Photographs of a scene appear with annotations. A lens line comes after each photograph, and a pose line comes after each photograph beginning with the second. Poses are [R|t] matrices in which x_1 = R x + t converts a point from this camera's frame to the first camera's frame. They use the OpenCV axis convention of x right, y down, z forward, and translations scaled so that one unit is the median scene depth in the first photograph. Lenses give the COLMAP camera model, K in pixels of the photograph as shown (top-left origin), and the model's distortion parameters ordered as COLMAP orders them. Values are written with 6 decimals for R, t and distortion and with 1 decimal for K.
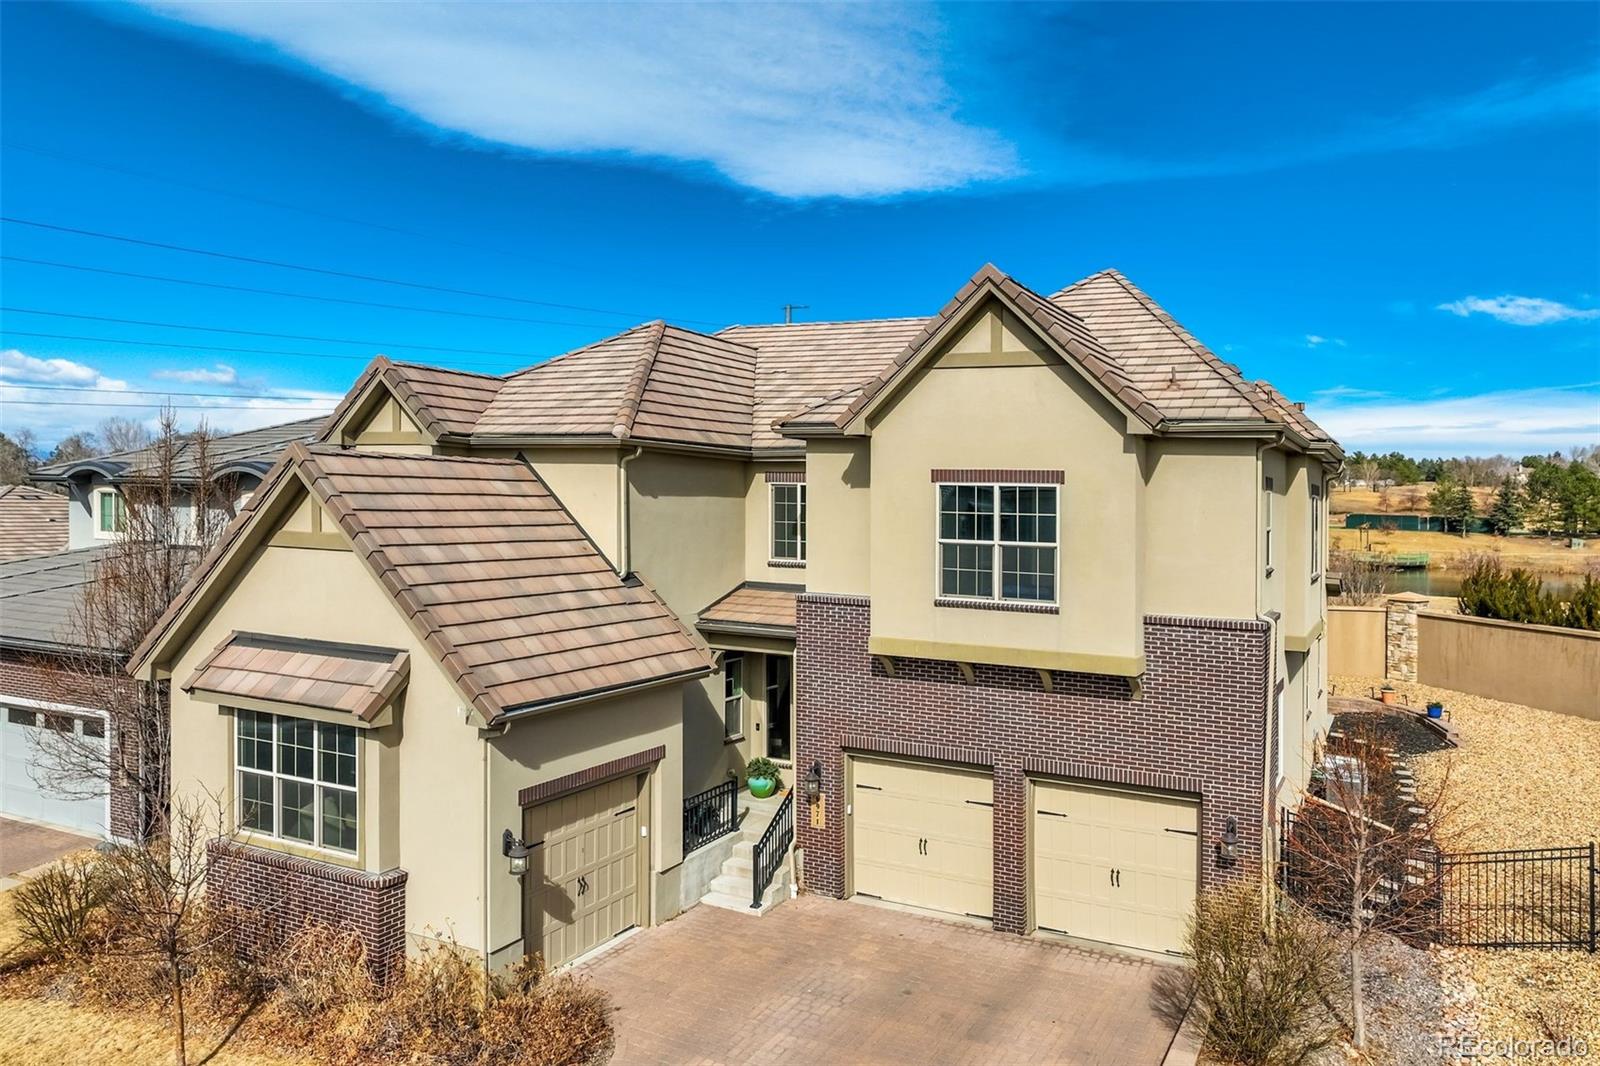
lens RADIAL K [[1171.6, 0, 877.5], [0, 1171.6, 489.1], [0, 0, 1]] dist [0.011872, 0.008224]
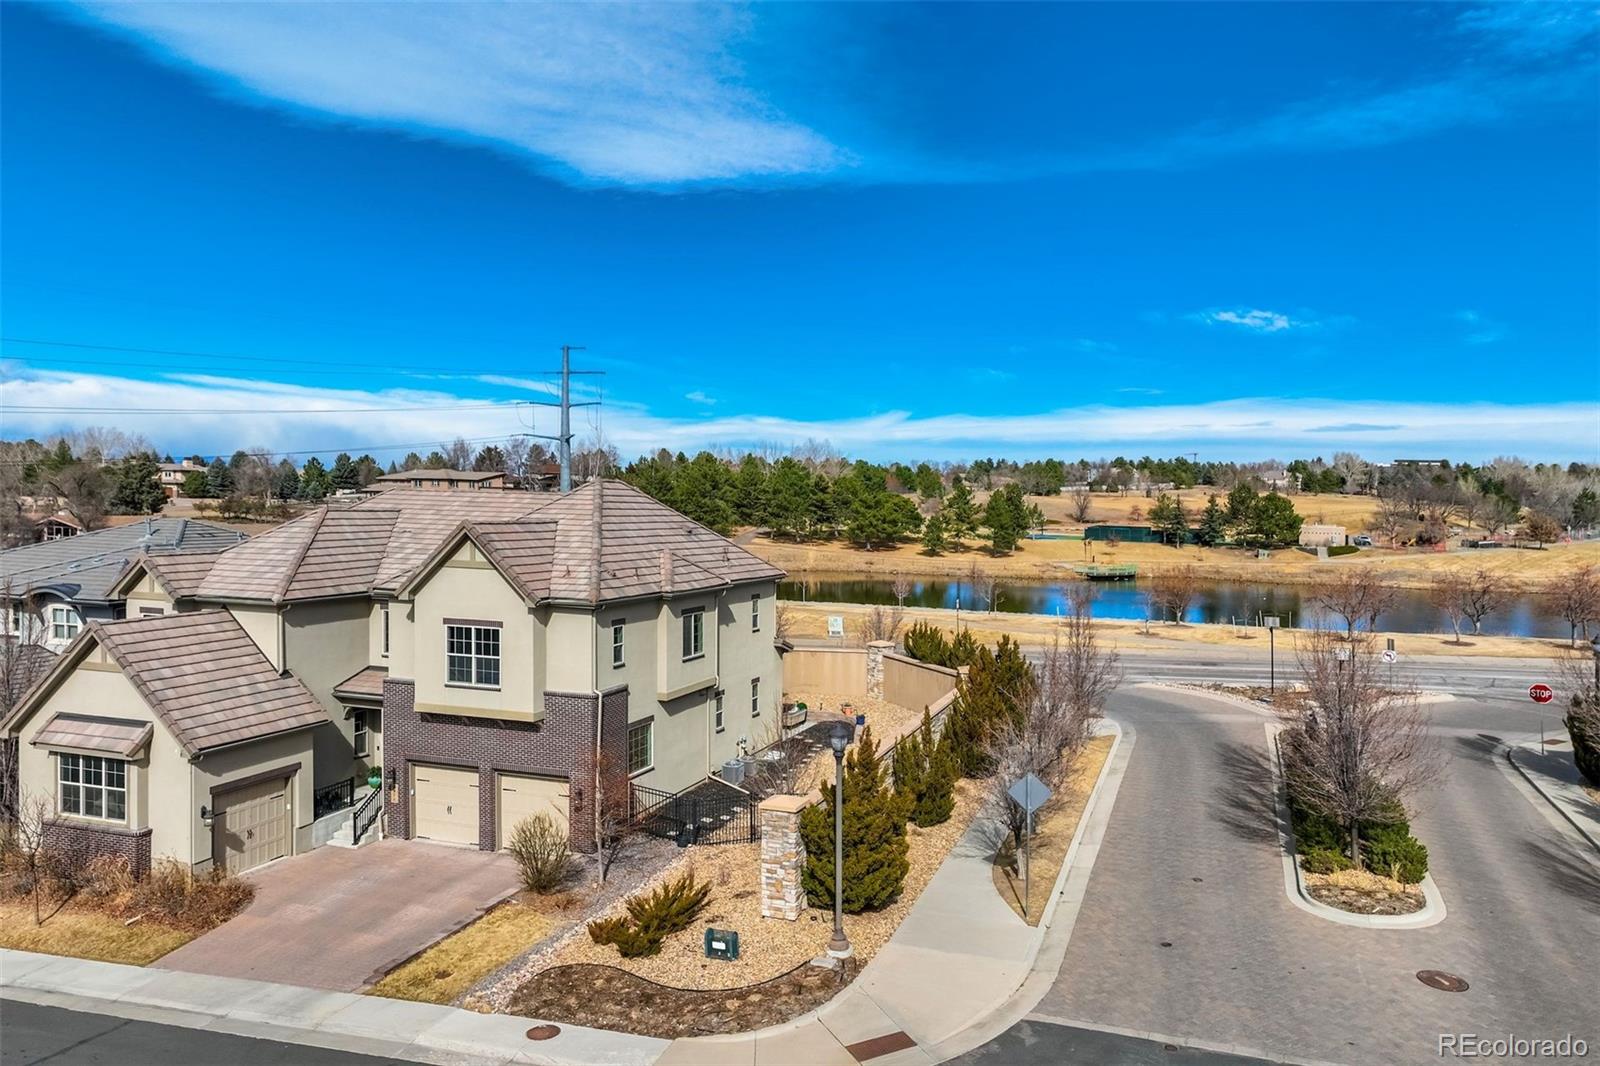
lens RADIAL K [[1206.3, 0, 905.8], [0, 1206.3, 483.2], [0, 0, 1]] dist [-0.004914, 0.024150]
pose [[0.989086, 0.000262, 0.147339, 0.542330], [-0.001247, 0.999978, 0.006591, -0.270396], [-0.147334, -0.006703, 0.989064, -1.176625]]
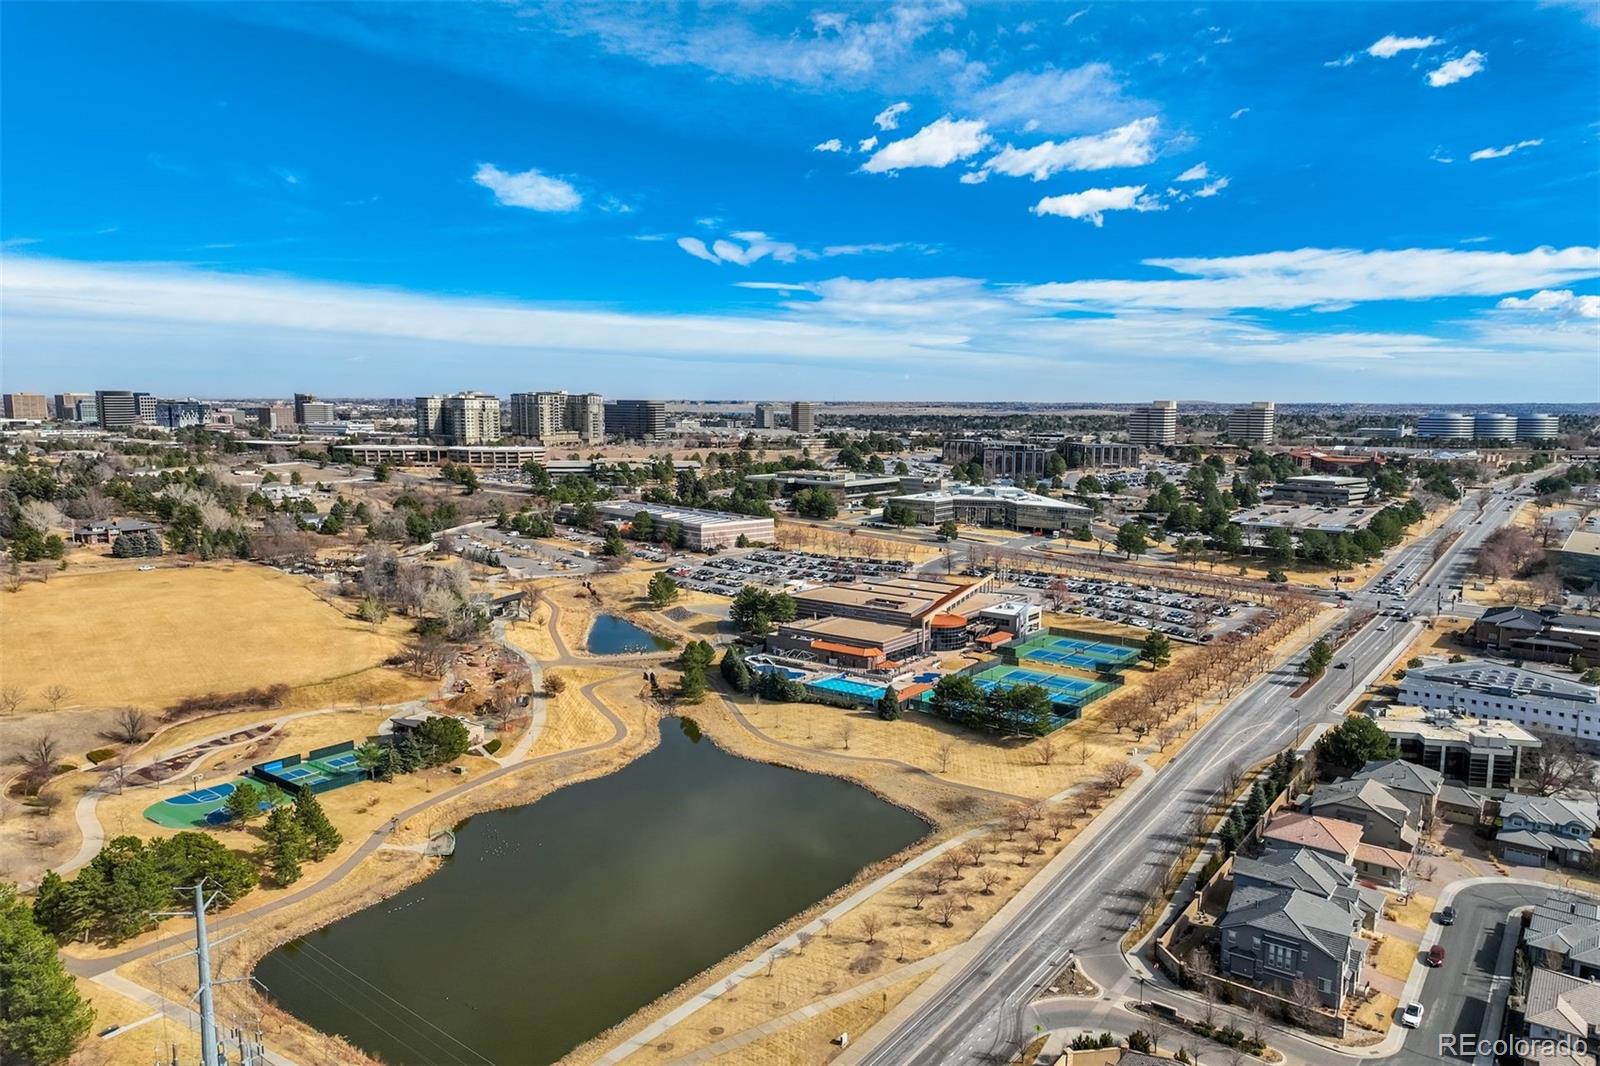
lens RADIAL K [[1078.1, 0, 909.7], [0, 1078.1, 530.0], [0, 0, 1]] dist [0.010662, 0.003195]
pose [[0.158834, -0.142343, 0.976990, -6.885677], [-0.030842, 0.988354, 0.149013, -5.028442], [-0.986823, -0.053801, 0.152594, 2.361270]]
